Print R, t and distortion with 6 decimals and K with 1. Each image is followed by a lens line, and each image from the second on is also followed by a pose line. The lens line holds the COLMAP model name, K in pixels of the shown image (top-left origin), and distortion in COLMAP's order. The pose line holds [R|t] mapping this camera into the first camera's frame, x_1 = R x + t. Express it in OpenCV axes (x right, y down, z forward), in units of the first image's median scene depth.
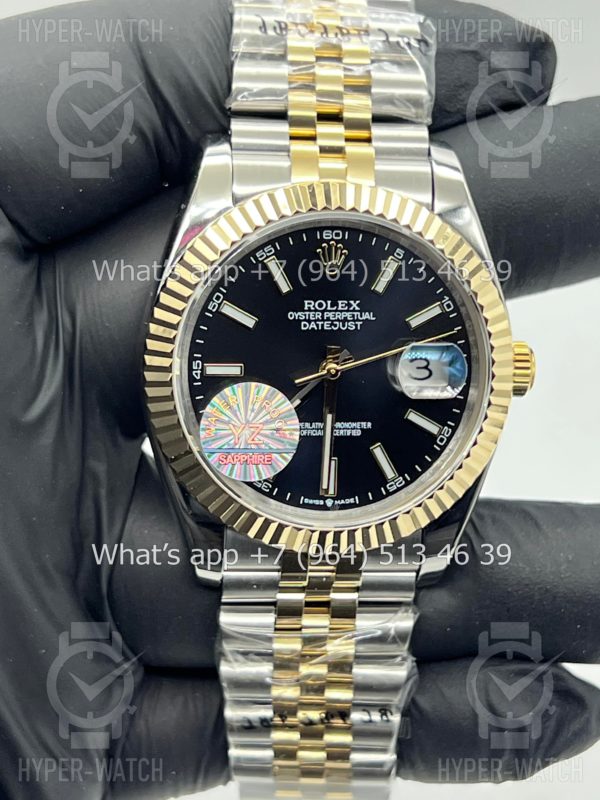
lens RADIAL K [[1802.2, 0, 300.0], [0, 1802.2, 400.0], [0, 0, 1]] dist [0.210985, -0.025595]
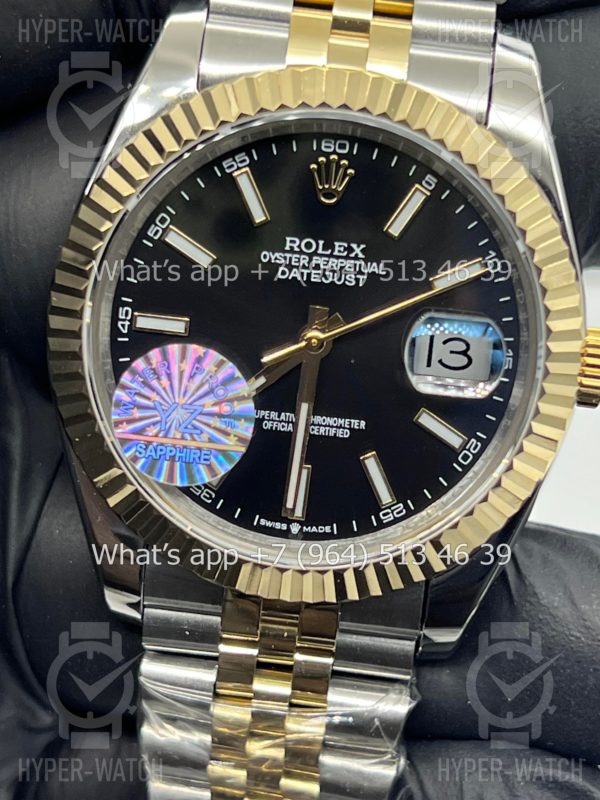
lens RADIAL K [[1802.2, 0, 300.0], [0, 1802.2, 400.0], [0, 0, 1]] dist [0.210985, -0.025595]
pose [[0.986359, 0.106434, -0.125569, 0.101021], [-0.105544, 0.994320, 0.013740, -0.002518], [0.126318, -0.000299, 0.991990, 0.304083]]
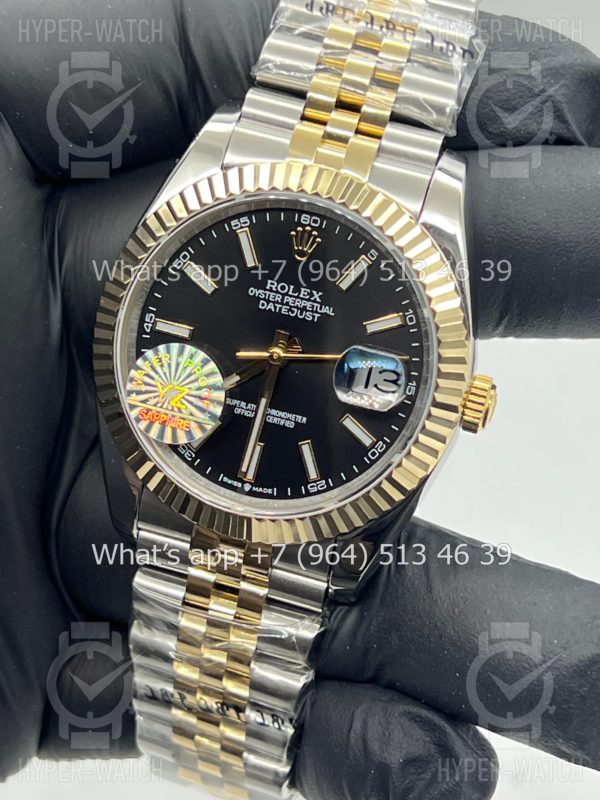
lens RADIAL K [[1802.2, 0, 300.0], [0, 1802.2, 400.0], [0, 0, 1]] dist [0.210985, -0.025595]
pose [[0.938180, 0.238272, -0.251086, 0.277786], [-0.246355, 0.969179, -0.000785, 0.004778], [0.243160, 0.062593, 0.967965, 0.056699]]
